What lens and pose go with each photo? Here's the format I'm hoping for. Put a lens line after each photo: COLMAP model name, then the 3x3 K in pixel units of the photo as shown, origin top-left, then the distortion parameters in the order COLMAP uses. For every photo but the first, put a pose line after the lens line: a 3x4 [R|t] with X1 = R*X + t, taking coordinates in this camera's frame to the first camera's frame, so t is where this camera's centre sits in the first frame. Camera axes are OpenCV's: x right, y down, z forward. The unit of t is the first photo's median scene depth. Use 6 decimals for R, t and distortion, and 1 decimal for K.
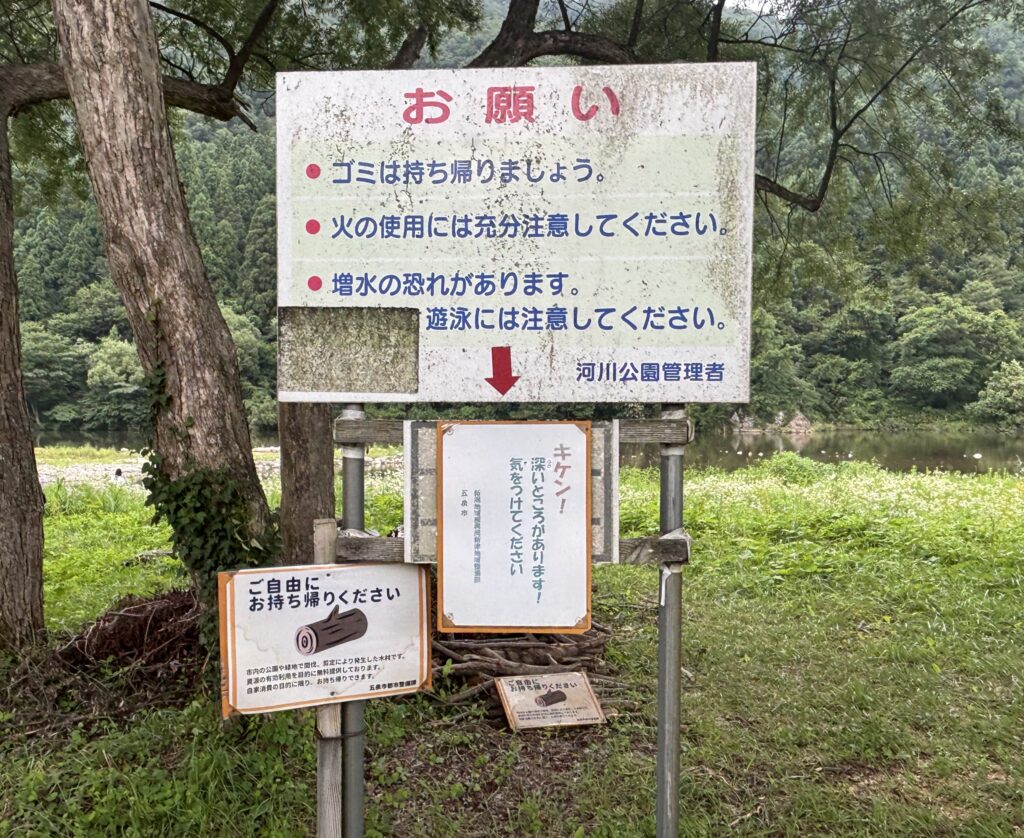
lens RADIAL K [[911.5, 0, 512.0], [0, 911.5, 418.6], [0, 0, 1]] dist [0.004158, 0.001188]
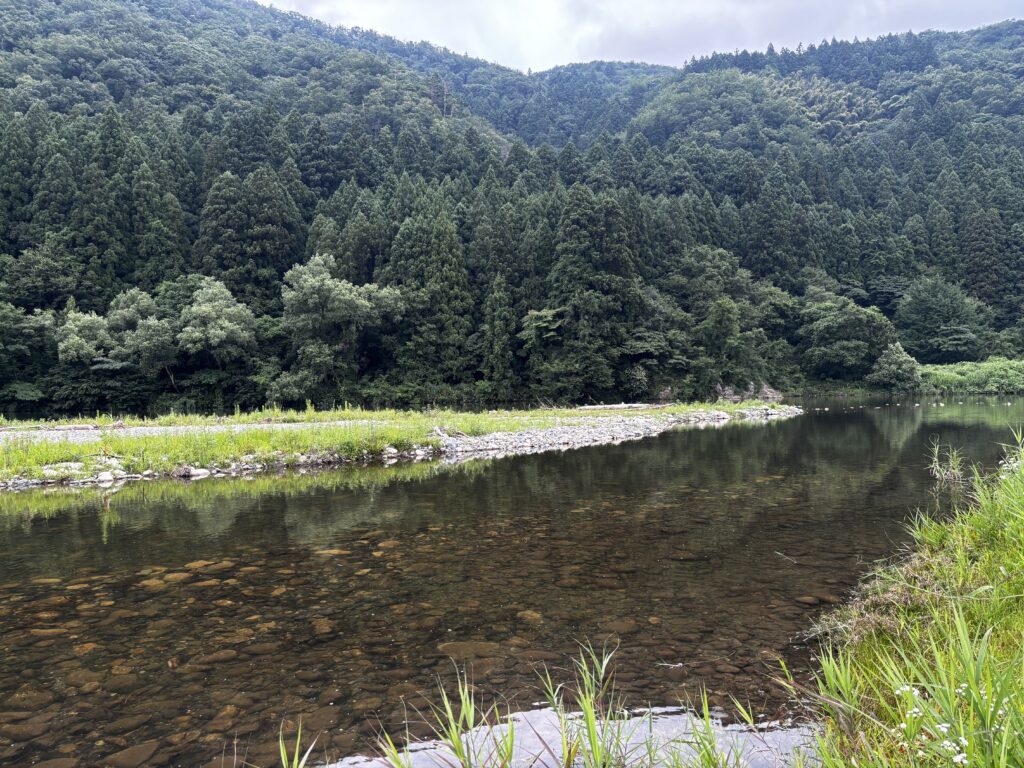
lens RADIAL K [[777.2, 0, 512.0], [0, 777.2, 383.6], [0, 0, 1]] dist [0.003354, -0.000372]
pose [[0.924872, -0.006253, 0.380228, -0.344378], [0.018421, 0.999428, -0.028373, 0.016048], [-0.379833, 0.033245, 0.924458, 0.125832]]
